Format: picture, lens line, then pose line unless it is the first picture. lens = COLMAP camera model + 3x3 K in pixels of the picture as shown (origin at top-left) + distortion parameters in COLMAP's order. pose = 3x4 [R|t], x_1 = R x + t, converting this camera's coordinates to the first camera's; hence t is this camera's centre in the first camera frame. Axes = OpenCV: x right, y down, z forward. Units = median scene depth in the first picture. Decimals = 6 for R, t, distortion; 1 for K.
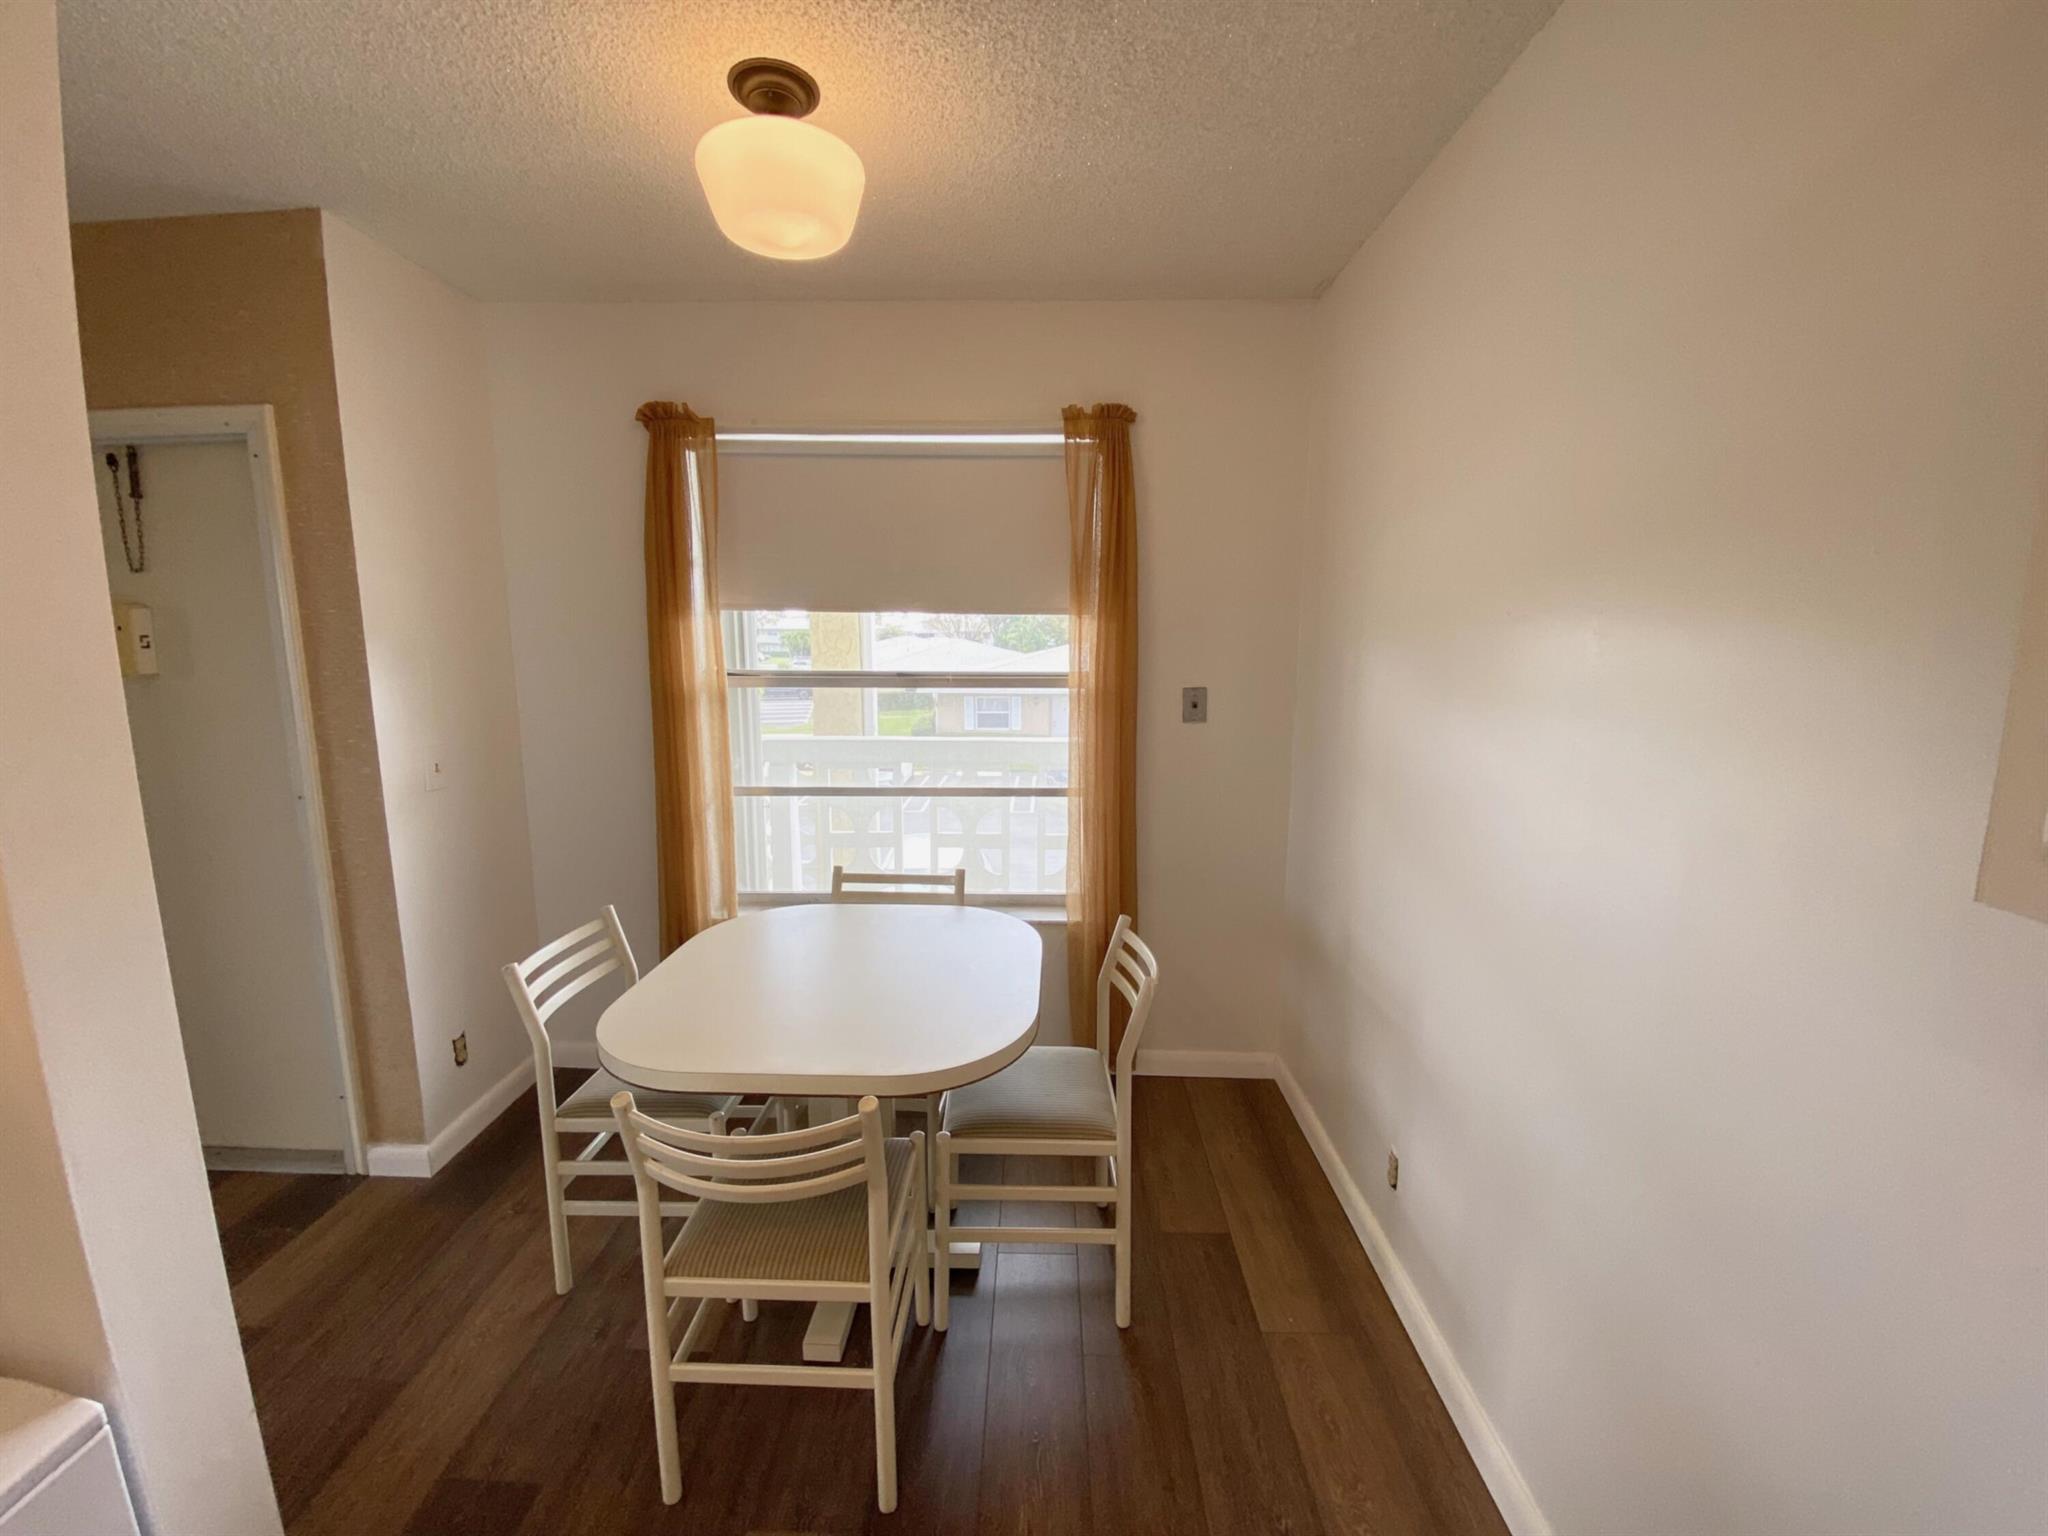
lens RADIAL K [[837.7, 0, 1020.7], [0, 837.7, 768.9], [0, 0, 1]] dist [0.028636, -0.022844]
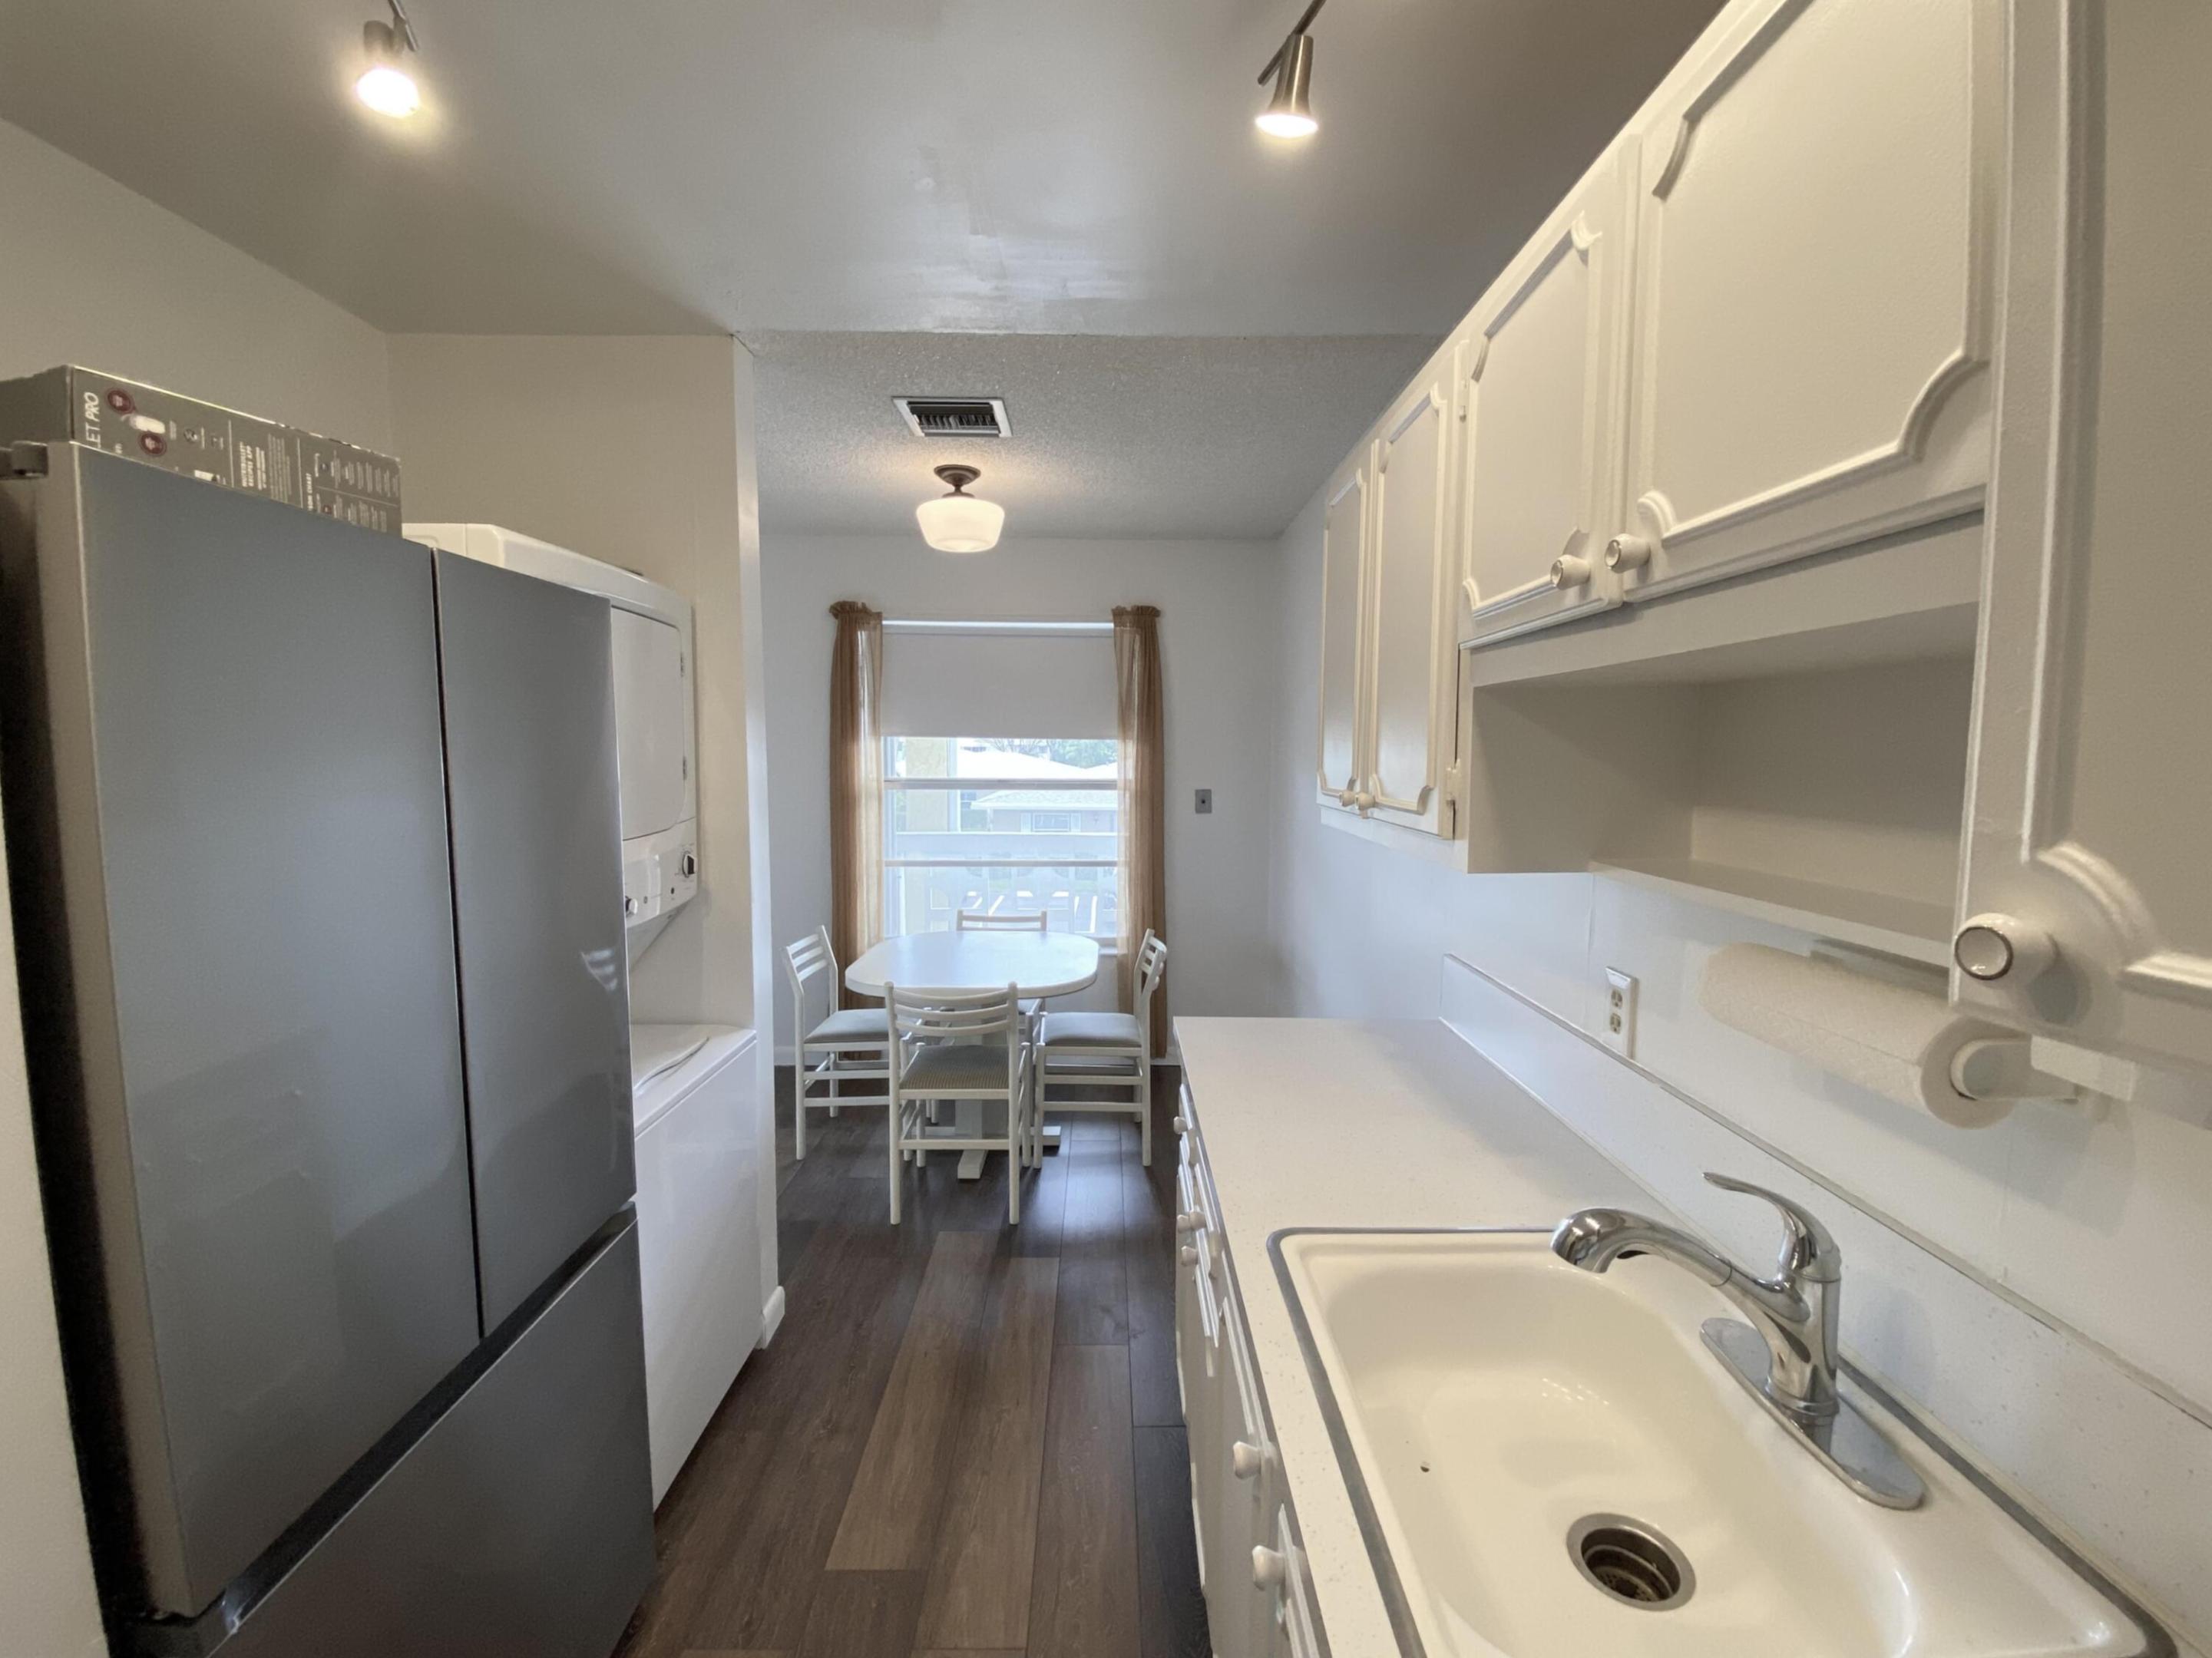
lens RADIAL K [[904.6, 0, 1102.4], [0, 904.6, 829.9], [0, 0, 1]] dist [0.028636, -0.022844]
pose [[0.999733, 0.000523, 0.023117, -0.005771], [0.001110, 0.997507, -0.070559, 0.088920], [-0.023096, 0.070566, 0.997240, -0.597373]]
